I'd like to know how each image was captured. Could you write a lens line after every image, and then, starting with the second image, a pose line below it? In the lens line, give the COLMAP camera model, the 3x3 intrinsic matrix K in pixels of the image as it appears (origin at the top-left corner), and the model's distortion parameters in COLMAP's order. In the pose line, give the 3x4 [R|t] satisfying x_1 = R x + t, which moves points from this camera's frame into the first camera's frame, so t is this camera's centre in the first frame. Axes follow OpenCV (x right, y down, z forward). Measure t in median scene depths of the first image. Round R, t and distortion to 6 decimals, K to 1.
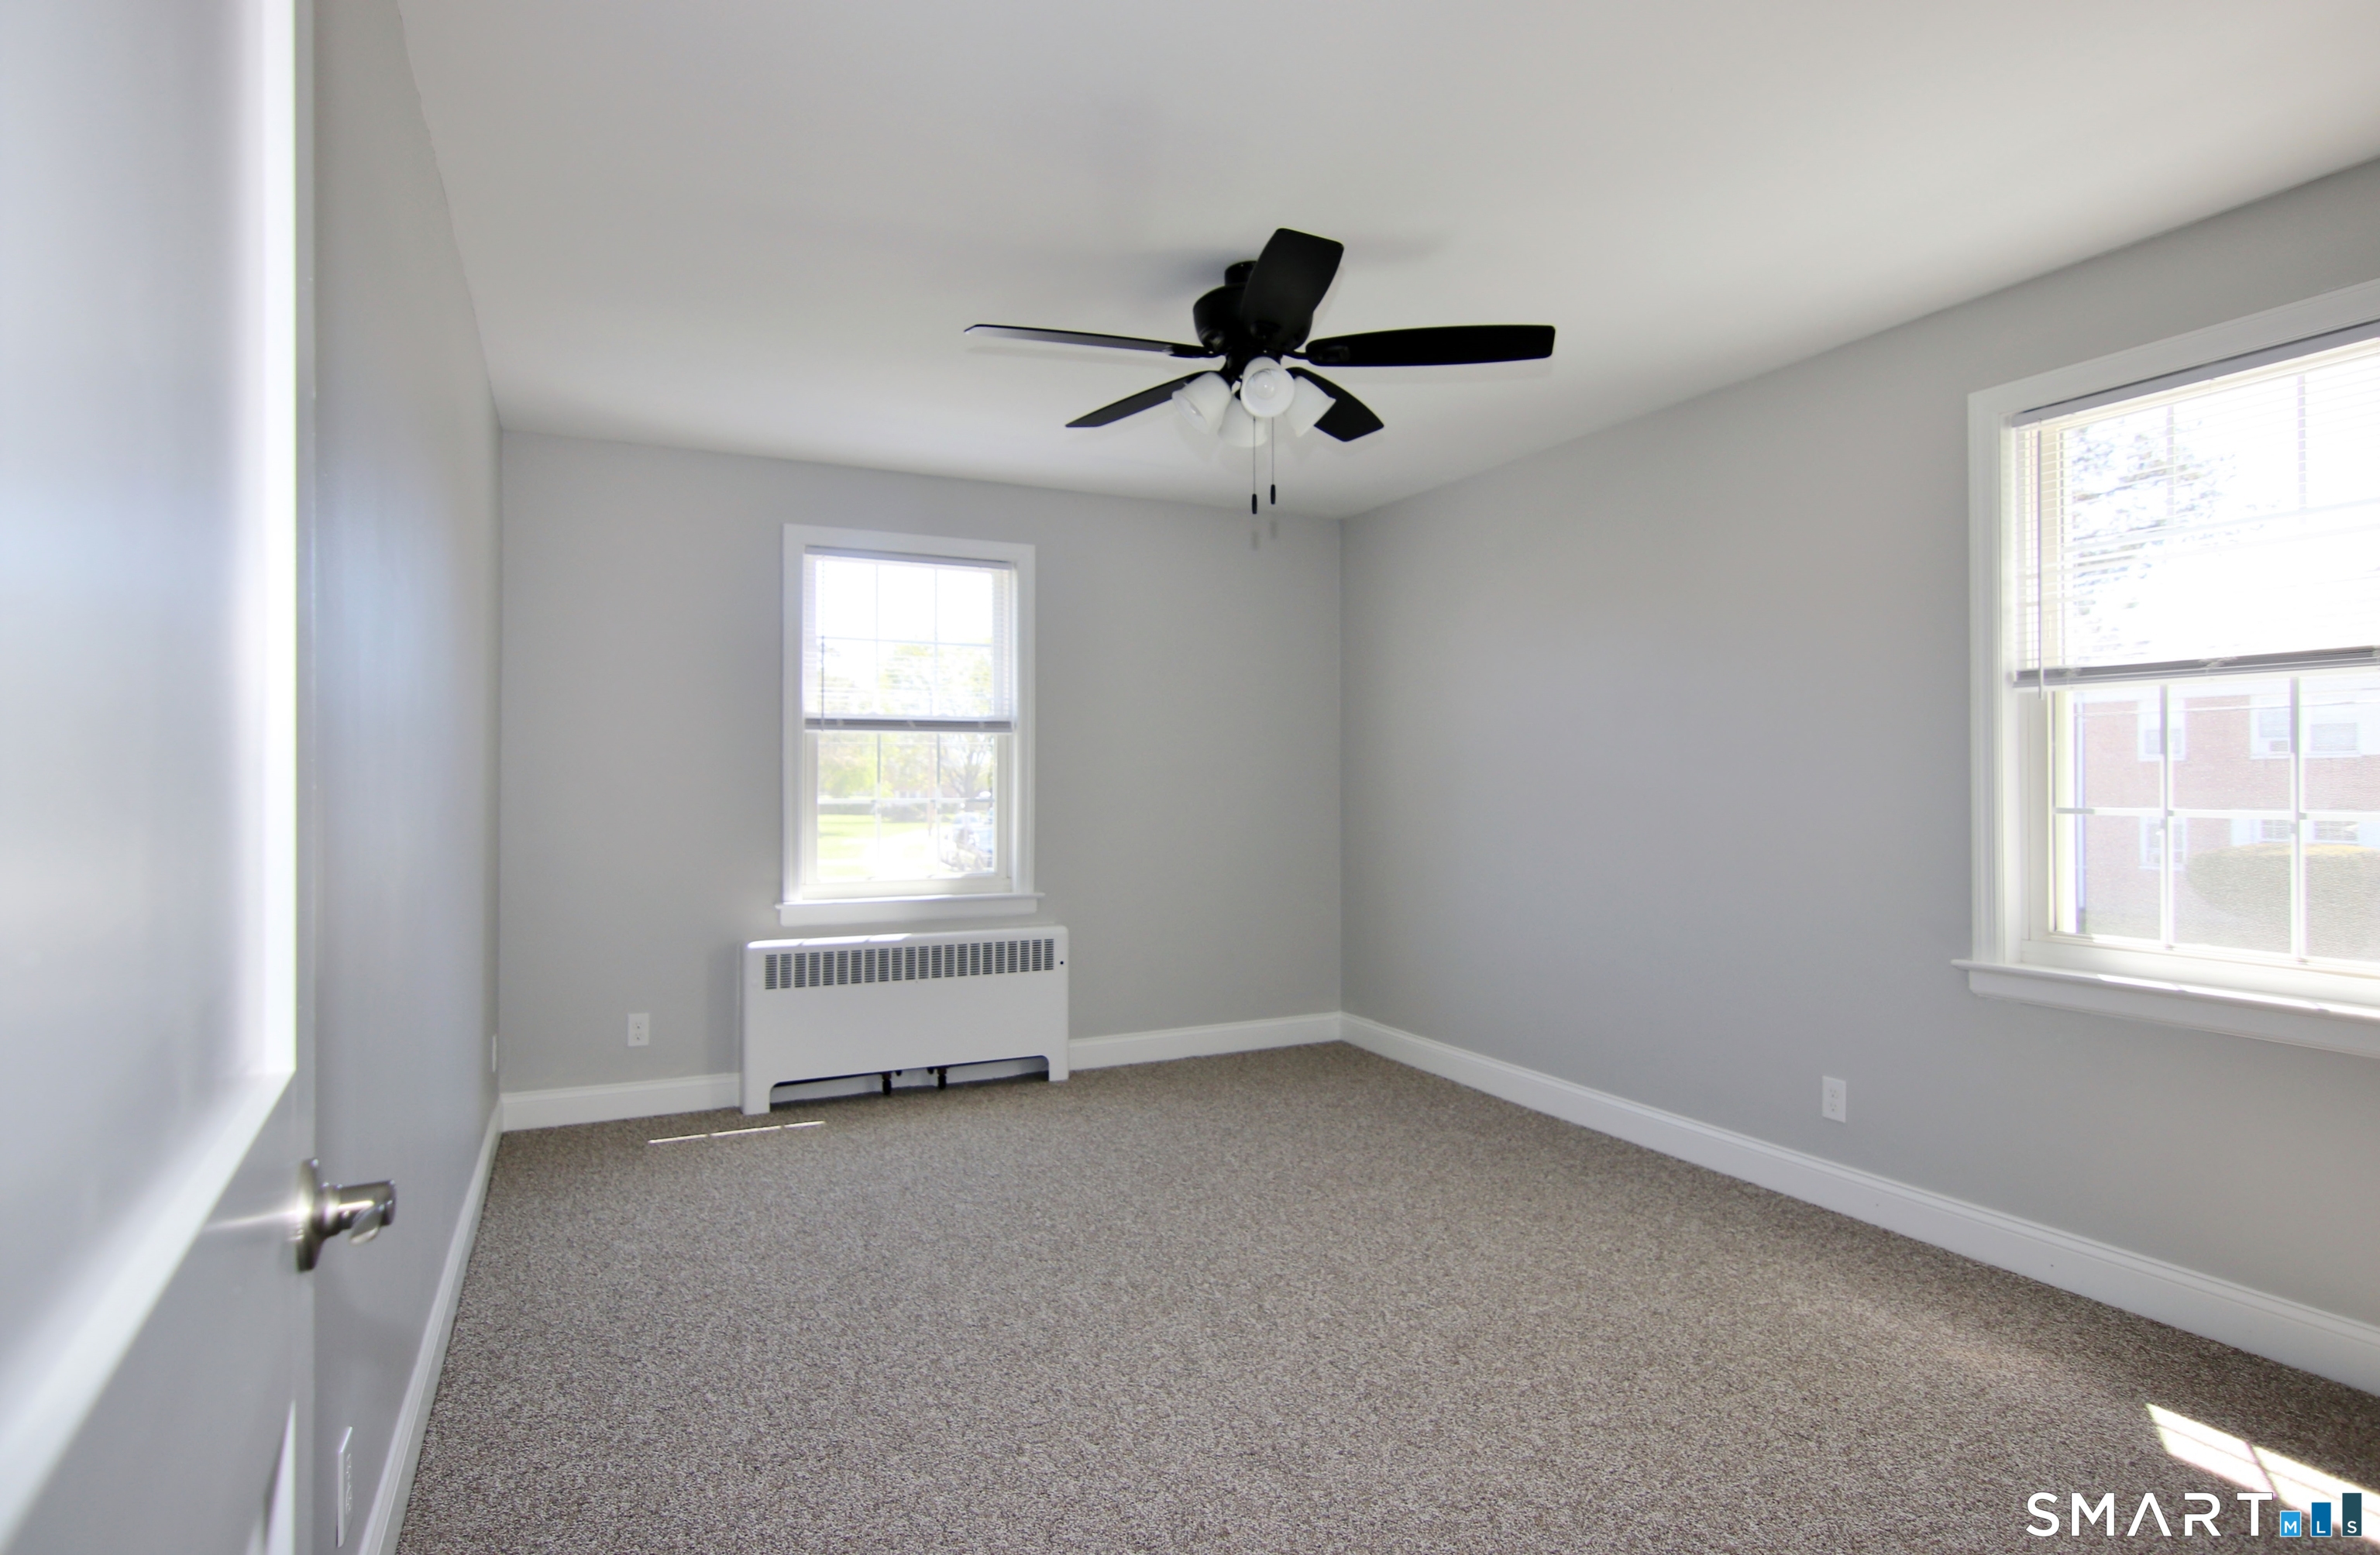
lens RADIAL K [[1401.9, 0, 1241.1], [0, 1401.9, 719.8], [0, 0, 1]] dist [0.004757, 0.000170]
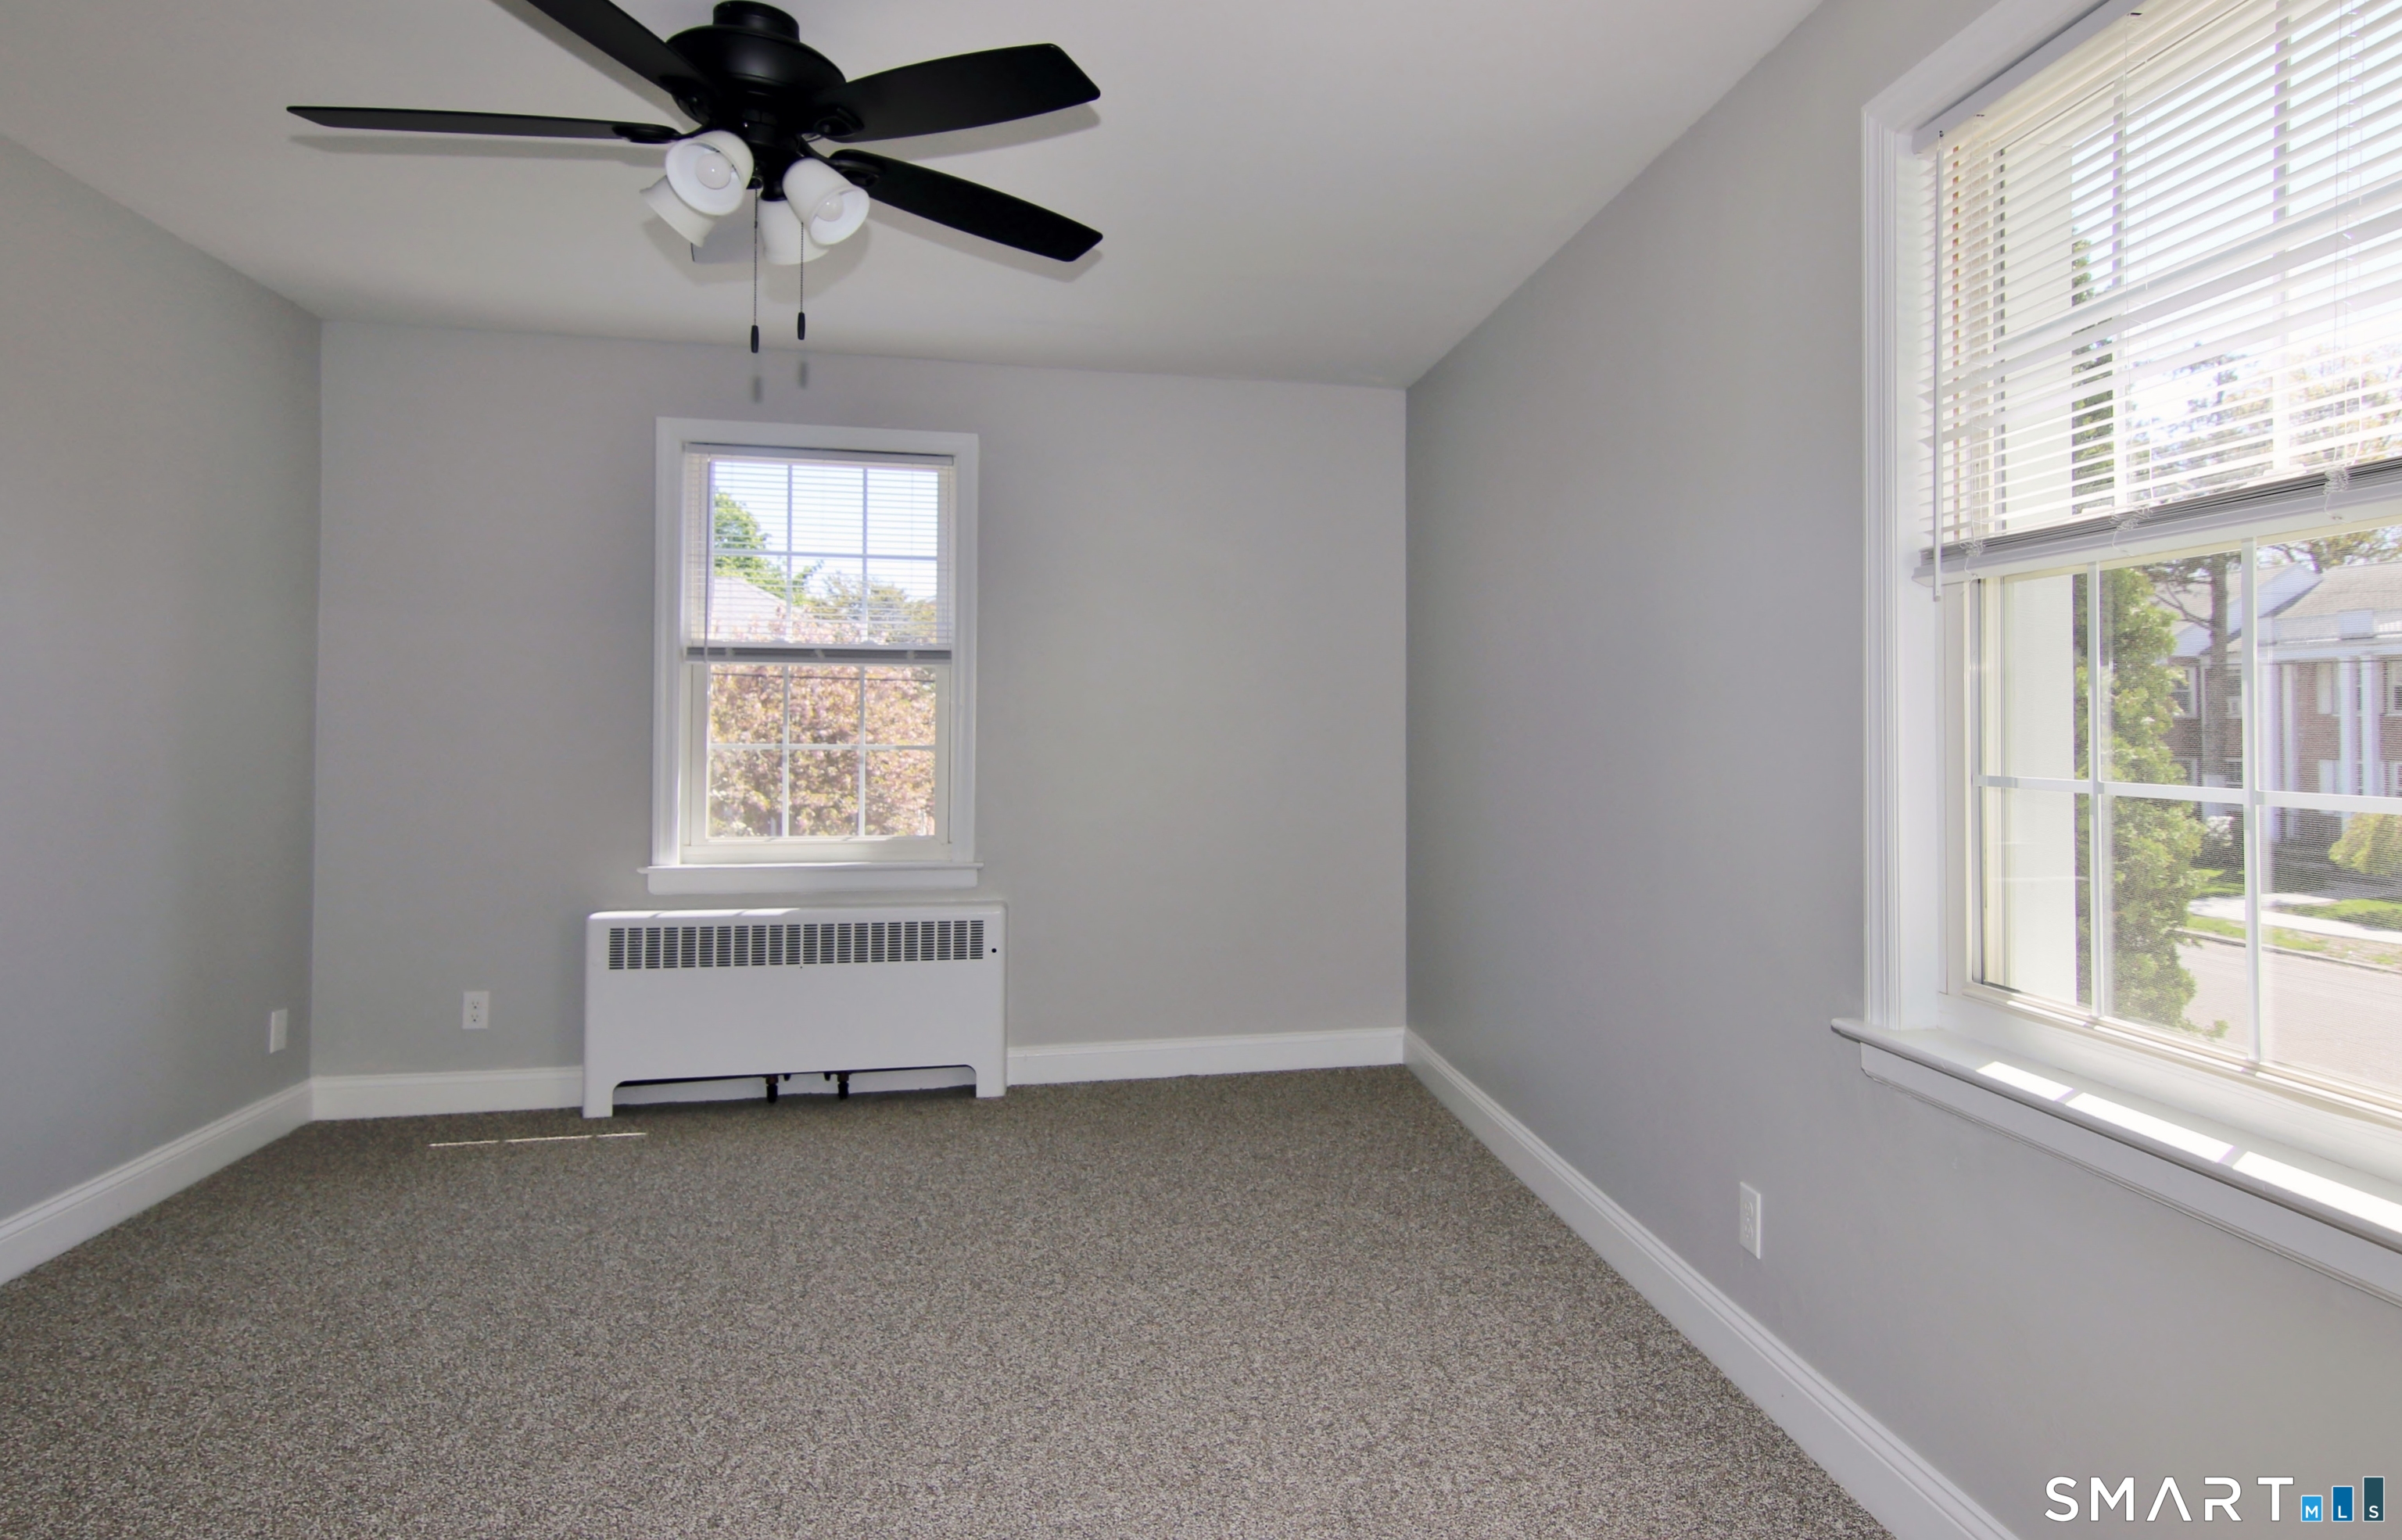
lens RADIAL K [[1580.4, 0, 1356.3], [0, 1580.4, 643.5], [0, 0, 1]] dist [0.011958, 0.009824]
pose [[0.967675, -0.006523, -0.252117, 0.337467], [0.003639, 0.999923, -0.011904, 0.009331], [0.252175, 0.010602, 0.967624, 0.189000]]
